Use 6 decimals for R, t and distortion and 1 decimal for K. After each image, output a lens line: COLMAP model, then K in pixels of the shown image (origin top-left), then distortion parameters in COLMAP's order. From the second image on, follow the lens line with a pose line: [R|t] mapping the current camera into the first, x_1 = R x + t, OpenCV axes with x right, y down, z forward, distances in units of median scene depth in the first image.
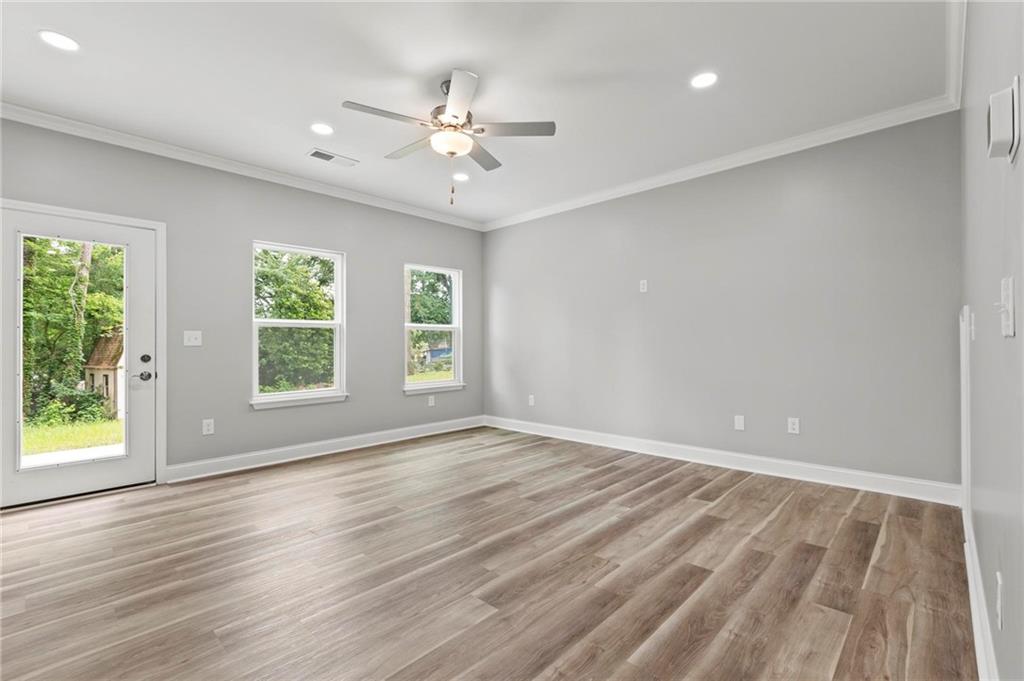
lens RADIAL K [[459.2, 0, 514.8], [0, 459.2, 342.5], [0, 0, 1]] dist [0.000419, -0.000080]
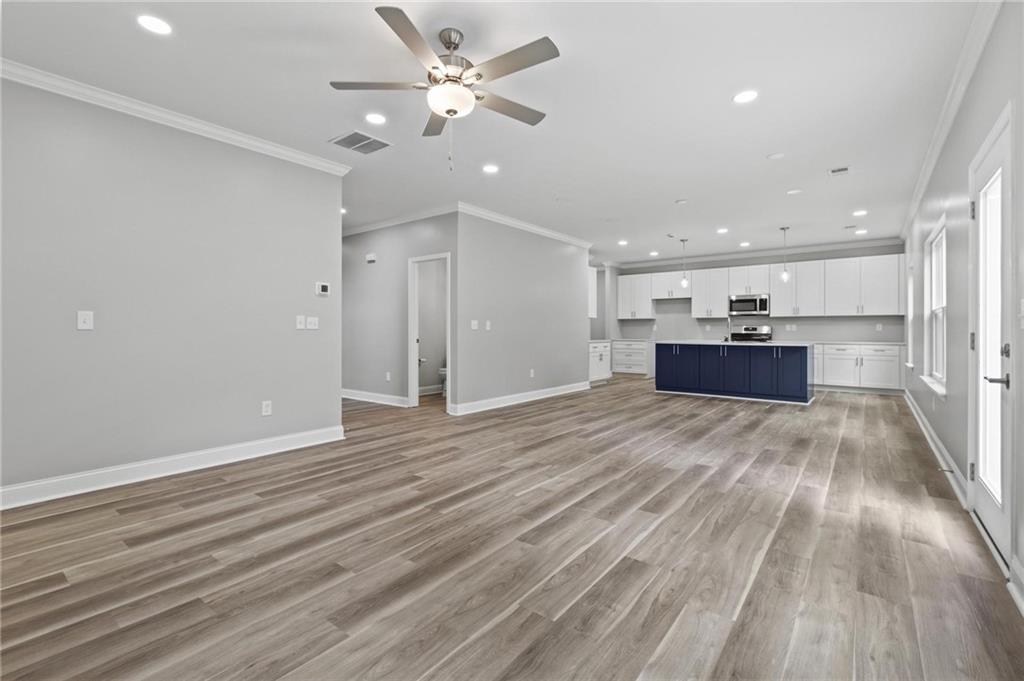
lens RADIAL K [[459.2, 0, 511.6], [0, 459.2, 329.6], [0, 0, 1]] dist [0.000419, -0.000080]
pose [[-0.995352, 0.008262, -0.095954, -0.176014], [0.008783, 0.999949, -0.005016, 0.009169], [0.095907, -0.005836, -0.995373, 1.992081]]
